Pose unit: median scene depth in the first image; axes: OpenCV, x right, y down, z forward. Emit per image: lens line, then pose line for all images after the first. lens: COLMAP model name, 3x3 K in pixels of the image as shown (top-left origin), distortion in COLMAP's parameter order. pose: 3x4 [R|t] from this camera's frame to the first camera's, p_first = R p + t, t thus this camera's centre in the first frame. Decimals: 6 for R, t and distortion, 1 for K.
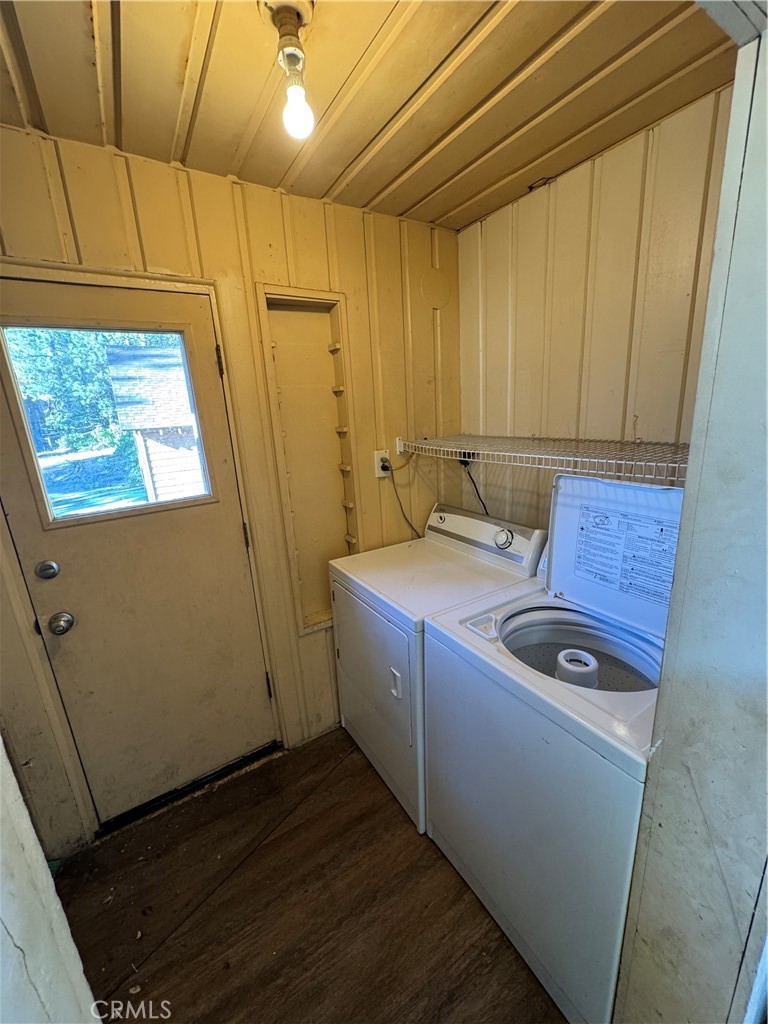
lens RADIAL K [[405.0, 0, 384.0], [0, 405.0, 512.0], [0, 0, 1]] dist [-0.008677, 0.000210]
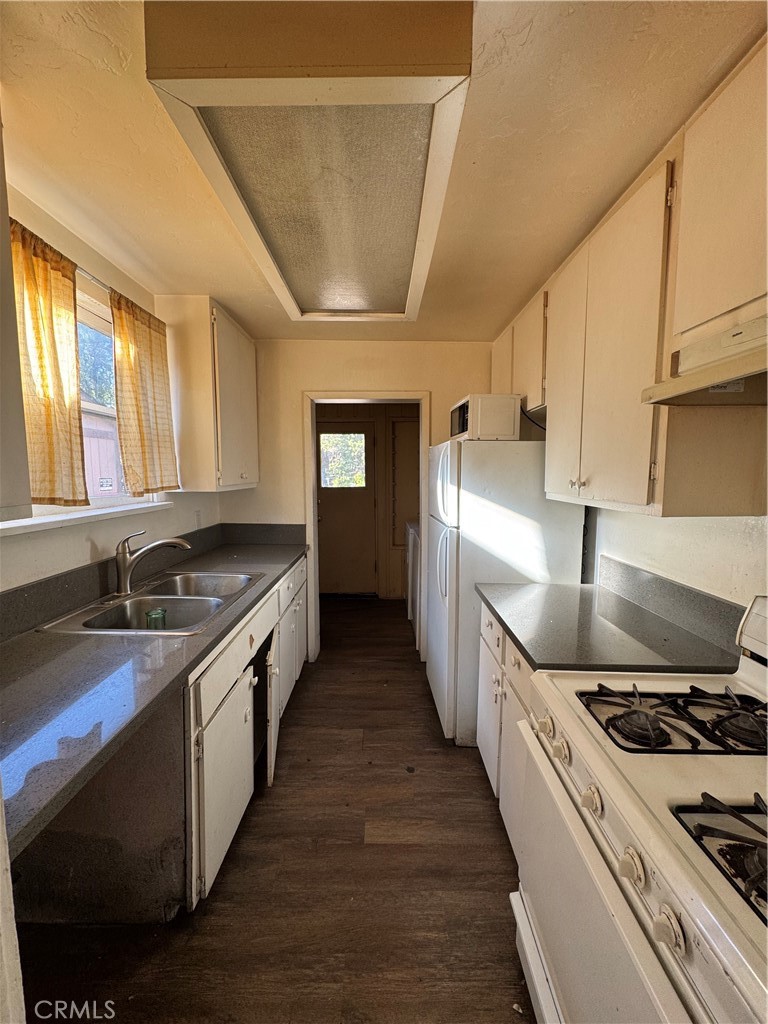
lens RADIAL K [[405.0, 0, 384.0], [0, 405.0, 512.0], [0, 0, 1]] dist [-0.008677, 0.000210]
pose [[0.849254, 0.108093, -0.516801, 0.933272], [-0.178794, 0.979865, -0.088864, 0.289535], [0.496790, 0.167869, 0.851481, -1.061535]]
